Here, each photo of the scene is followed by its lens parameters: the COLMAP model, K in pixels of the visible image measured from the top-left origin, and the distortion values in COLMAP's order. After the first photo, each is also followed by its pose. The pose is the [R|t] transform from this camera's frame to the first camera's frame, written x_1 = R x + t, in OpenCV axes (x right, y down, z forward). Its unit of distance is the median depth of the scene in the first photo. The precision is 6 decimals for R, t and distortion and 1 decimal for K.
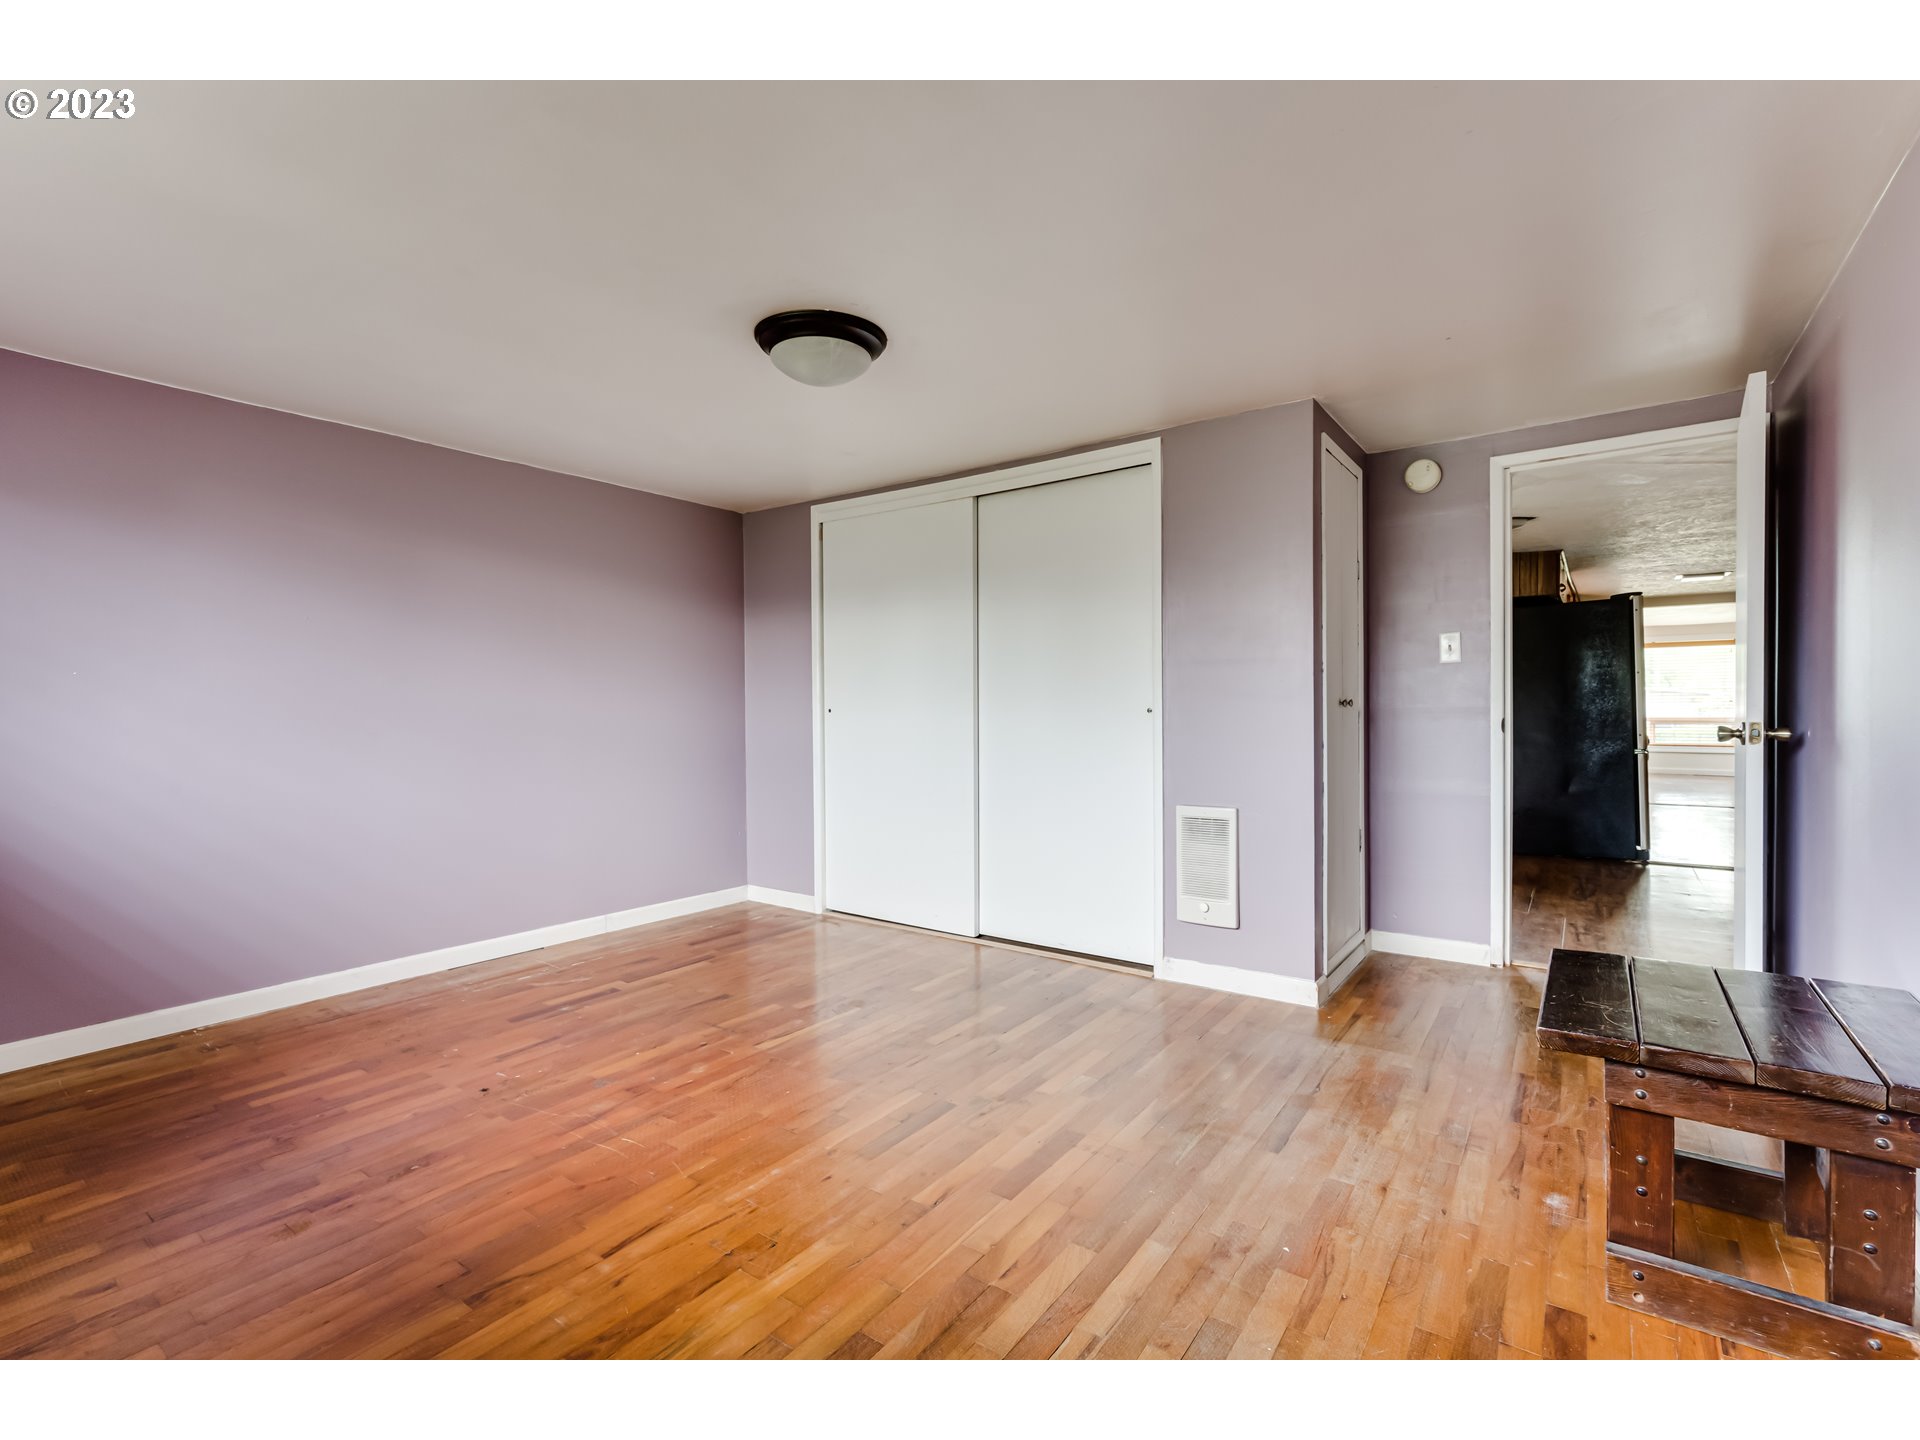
lens RADIAL K [[880.5, 0, 960.0], [0, 880.5, 703.8], [0, 0, 1]] dist [-0.004638, 0.000196]
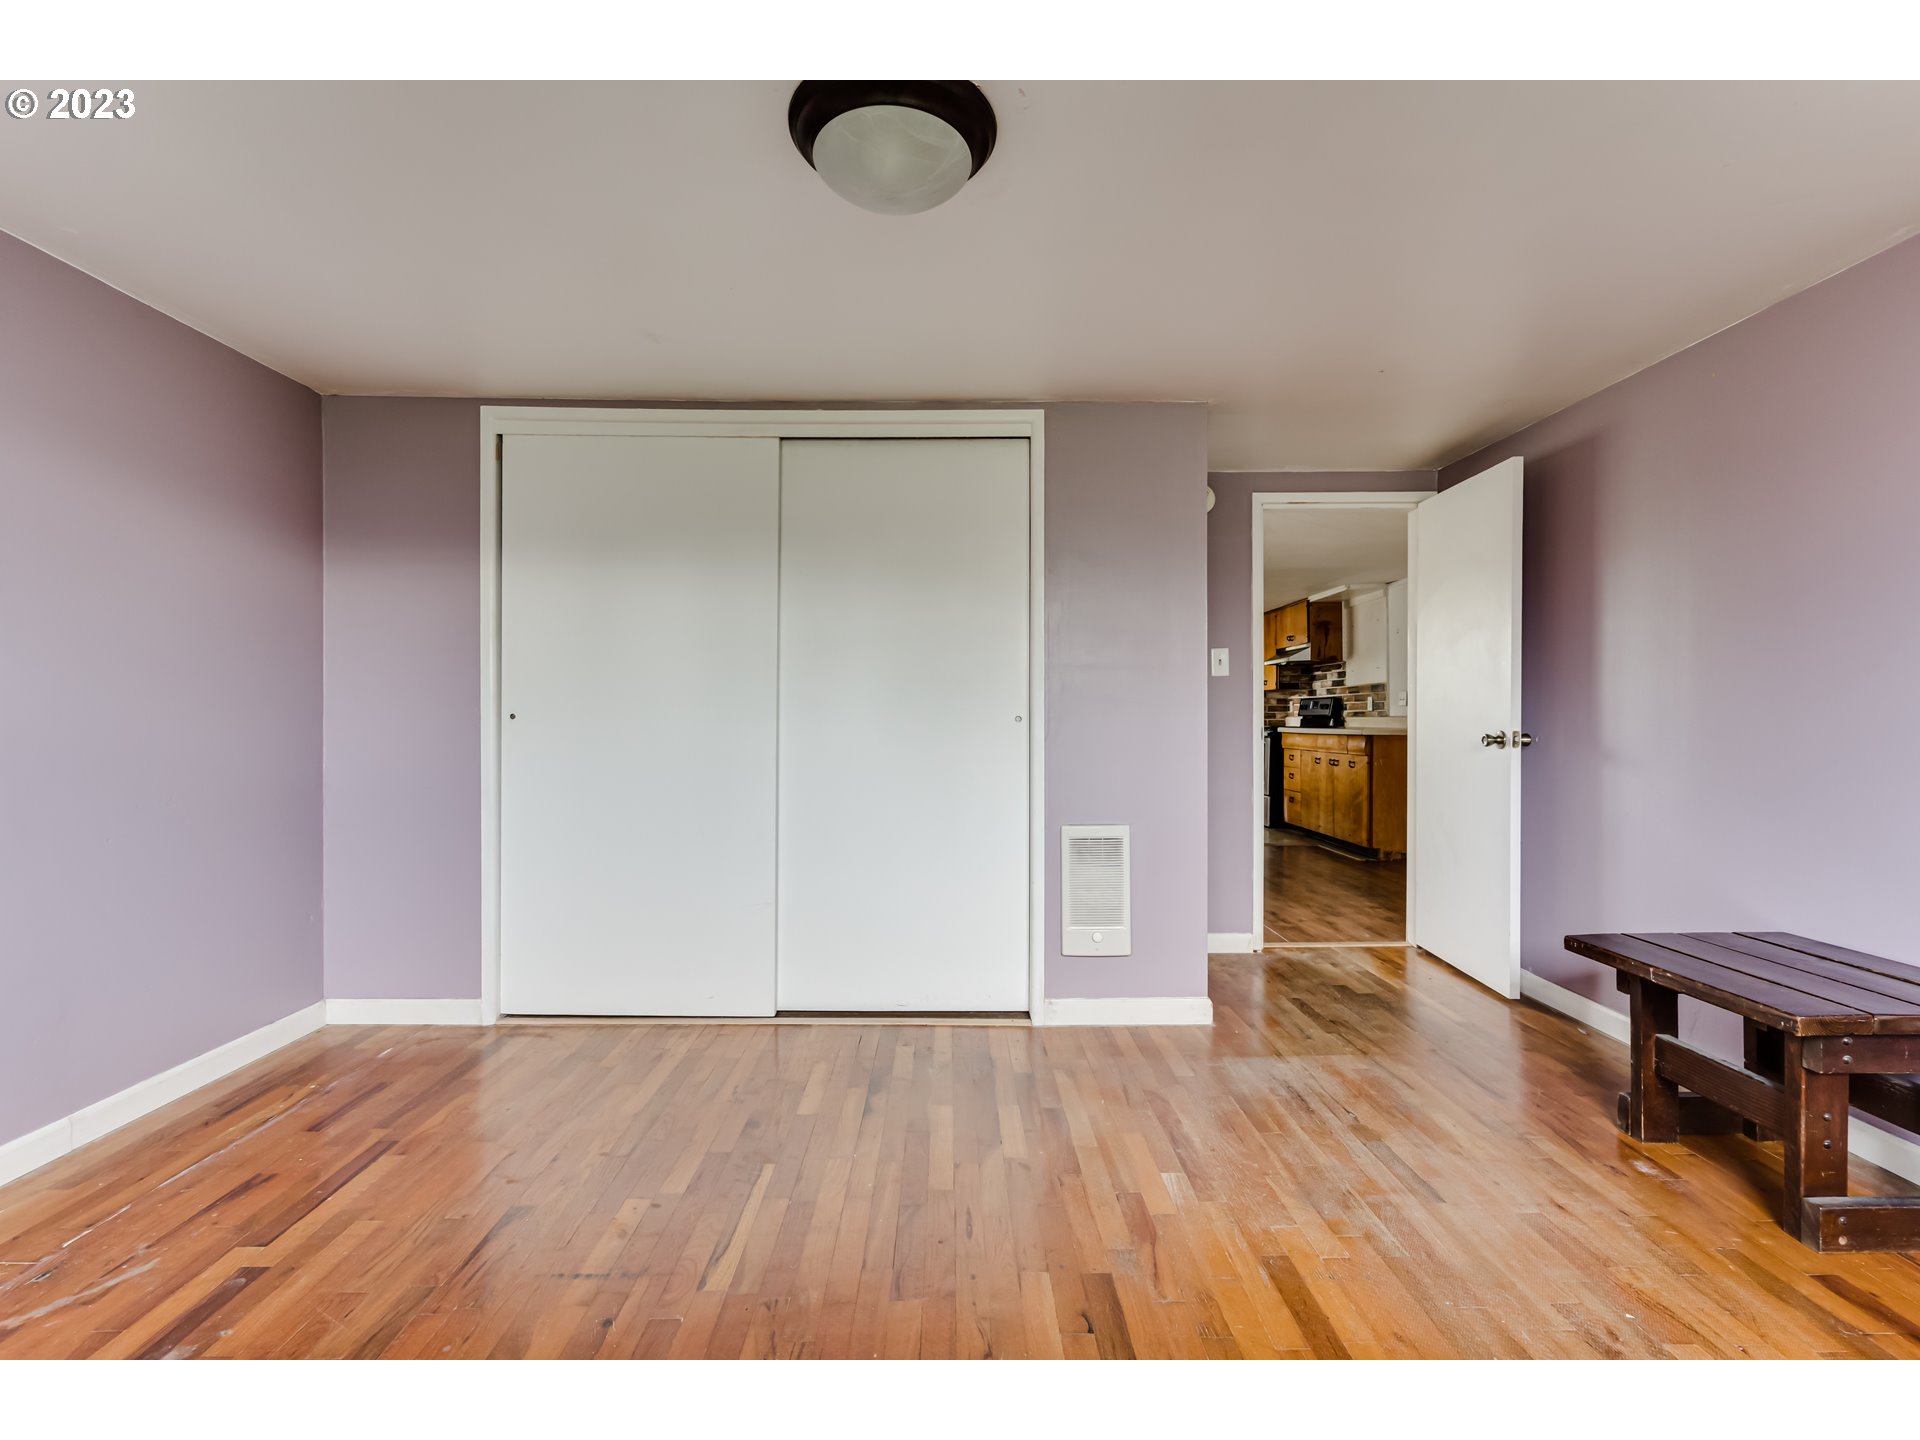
lens RADIAL K [[880.5, 0, 960.0], [0, 880.5, 703.8], [0, 0, 1]] dist [-0.004638, 0.000196]
pose [[0.798085, 0.014356, 0.602374, -0.371497], [-0.010083, 0.999894, -0.010471, 0.002393], [-0.602461, 0.002283, 0.798145, 0.349435]]
